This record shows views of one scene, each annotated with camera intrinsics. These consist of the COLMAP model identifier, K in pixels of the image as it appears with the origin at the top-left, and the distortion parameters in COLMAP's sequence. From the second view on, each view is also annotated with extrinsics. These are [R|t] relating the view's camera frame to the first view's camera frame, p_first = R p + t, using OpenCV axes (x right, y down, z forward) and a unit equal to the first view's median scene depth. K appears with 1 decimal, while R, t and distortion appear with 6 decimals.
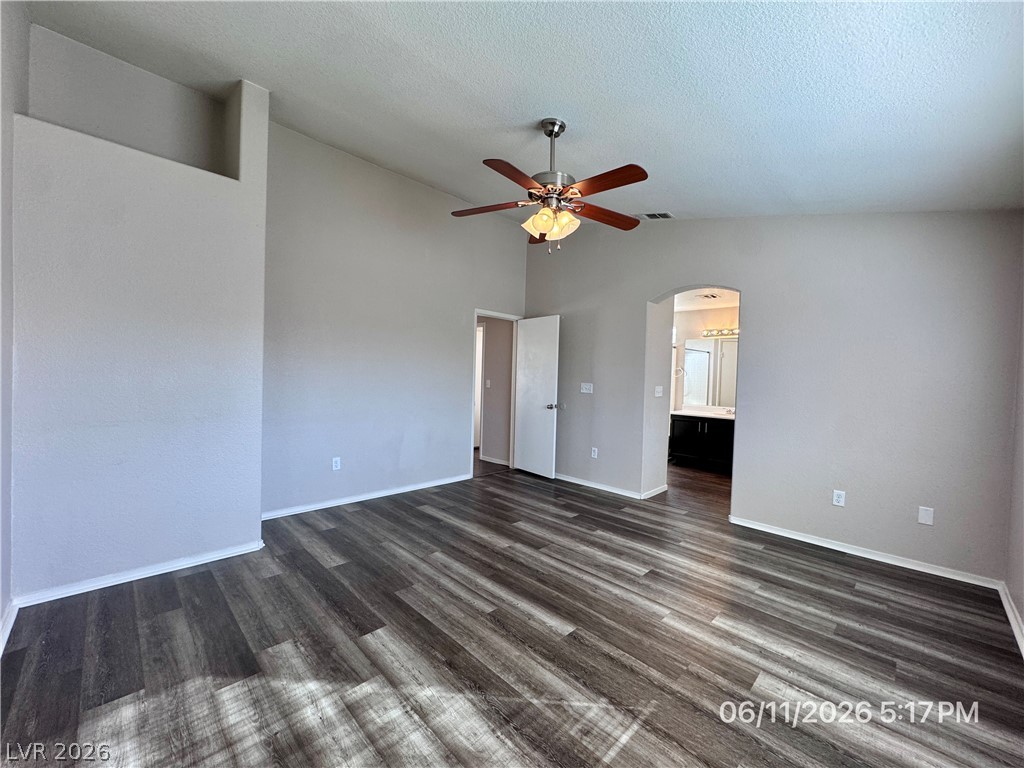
lens RADIAL K [[409.2, 0, 513.1], [0, 409.2, 384.1], [0, 0, 1]] dist [-0.002000, 0.000550]
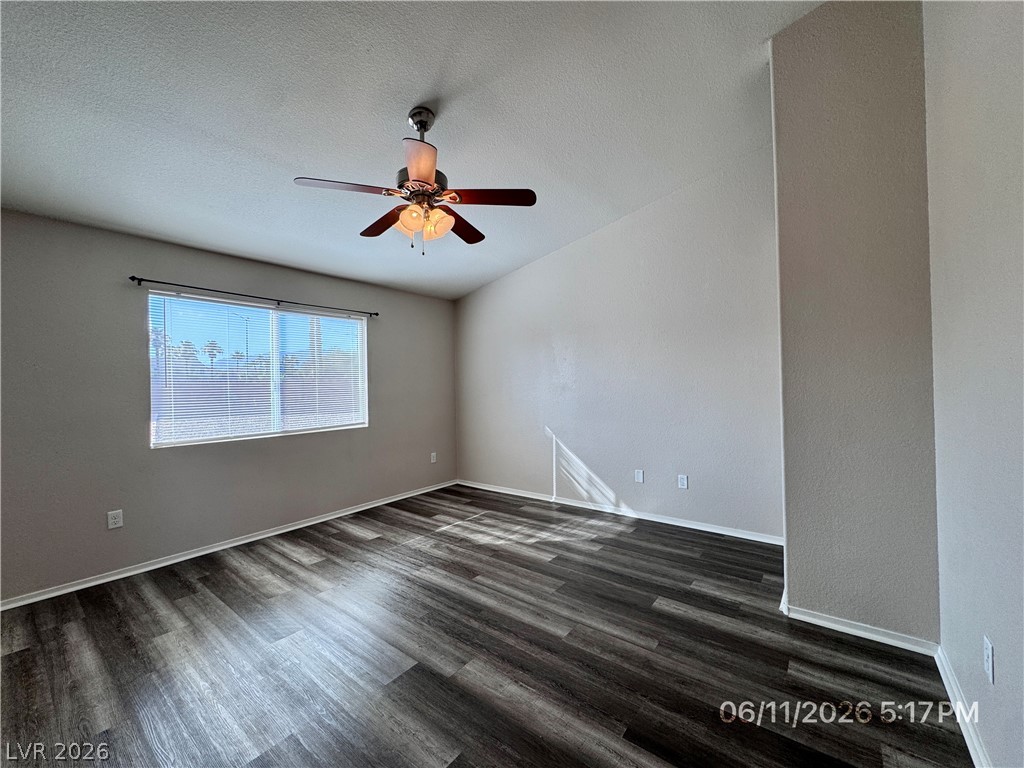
lens RADIAL K [[409.2, 0, 510.6], [0, 409.2, 384.0], [0, 0, 1]] dist [-0.002000, 0.000550]
pose [[-0.992484, -0.013857, -0.121589, 0.003125], [-0.014773, 0.999869, 0.006636, -0.044245], [0.121481, 0.008383, -0.992558, 2.378537]]
